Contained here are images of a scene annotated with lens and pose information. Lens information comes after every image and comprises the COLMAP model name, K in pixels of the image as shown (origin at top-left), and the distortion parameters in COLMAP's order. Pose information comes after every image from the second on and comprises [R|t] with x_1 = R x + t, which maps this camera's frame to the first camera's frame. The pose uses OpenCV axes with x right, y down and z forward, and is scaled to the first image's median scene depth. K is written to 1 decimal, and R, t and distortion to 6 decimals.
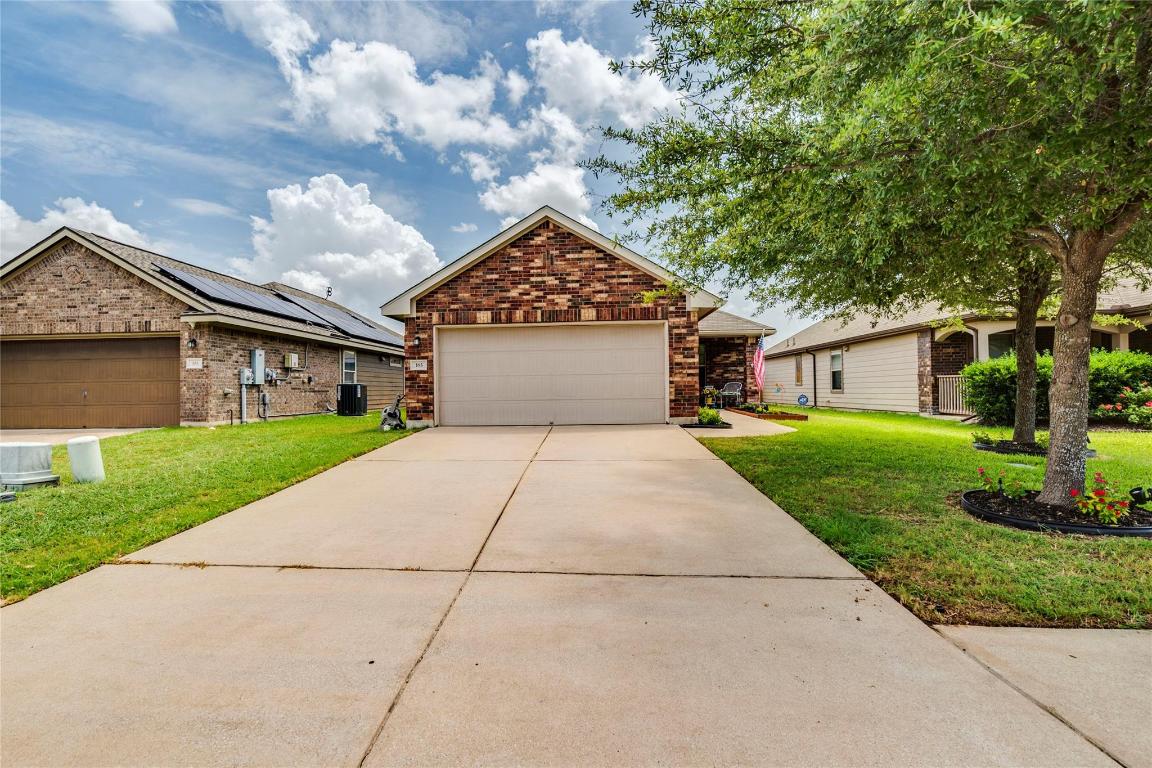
lens RADIAL K [[550.1, 0, 557.3], [0, 550.1, 385.6], [0, 0, 1]] dist [0.000381, 0.000275]
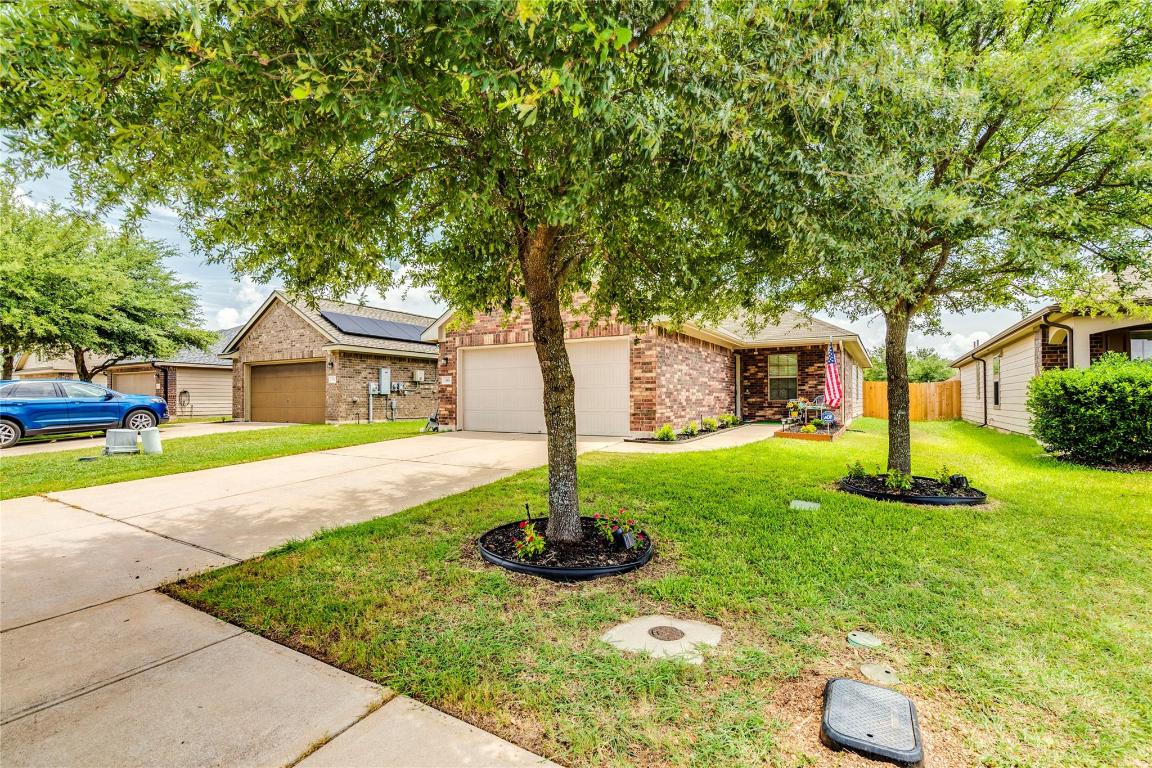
lens RADIAL K [[527.1, 0, 577.4], [0, 527.1, 391.1], [0, 0, 1]] dist [-0.002003, 0.000053]
pose [[0.892921, 0.005454, -0.450181, 0.549121], [-0.006882, 0.999975, -0.001535, -0.013711], [0.450162, 0.004469, 0.892936, 0.080171]]
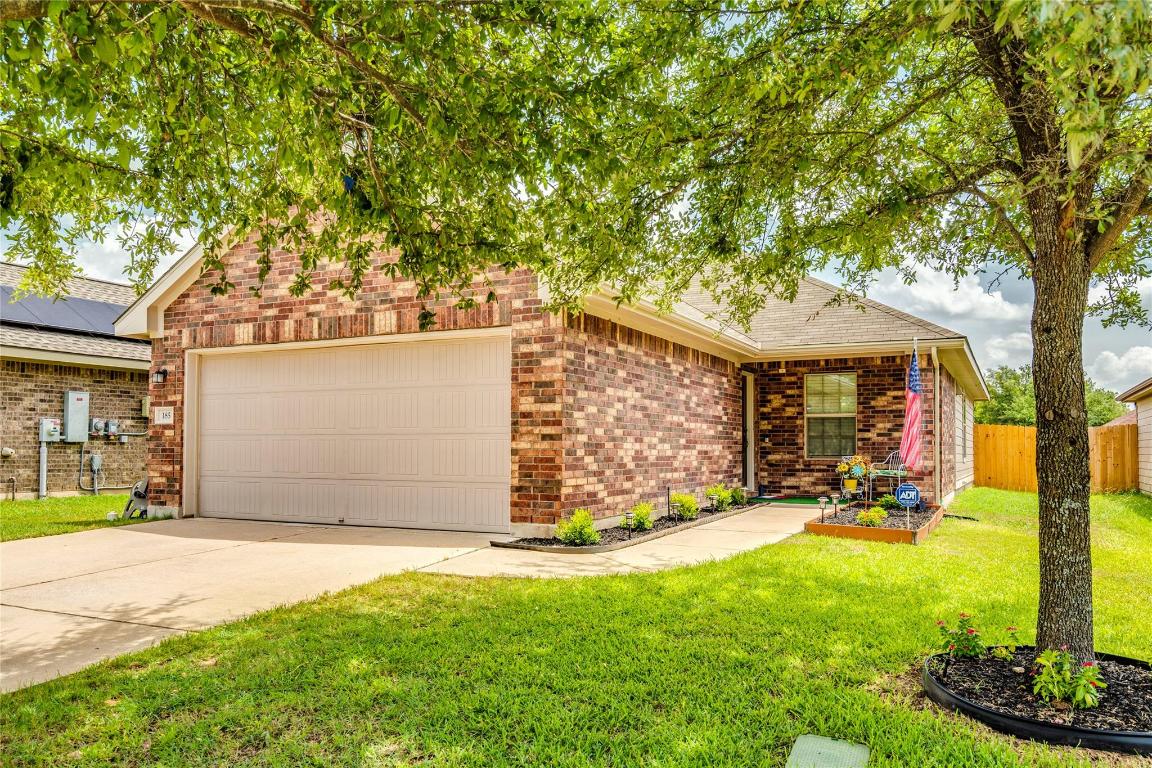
lens RADIAL K [[860.0, 0, 579.8], [0, 860.0, 422.3], [0, 0, 1]] dist [0.011245, 0.005244]
pose [[0.921650, 0.005693, -0.387980, 0.554379], [-0.014140, 0.999721, -0.018919, -0.018531], [0.387764, 0.022923, 0.921474, 0.301193]]
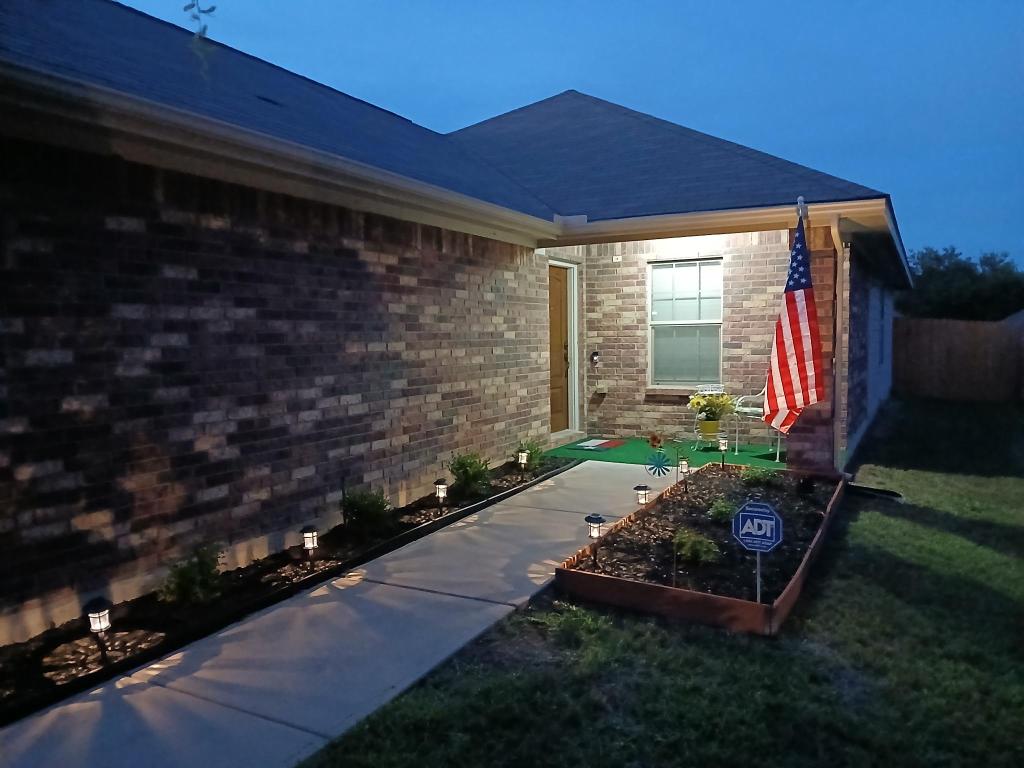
lens RADIAL K [[769.8, 0, 512.0], [0, 769.8, 384.0], [0, 0, 1]] dist [0.040974, -0.000712]
pose [[0.913181, 0.030191, -0.406434, 0.561992], [0.002795, 0.996765, 0.080323, -0.059696], [0.407545, -0.074485, 0.910143, 0.825749]]
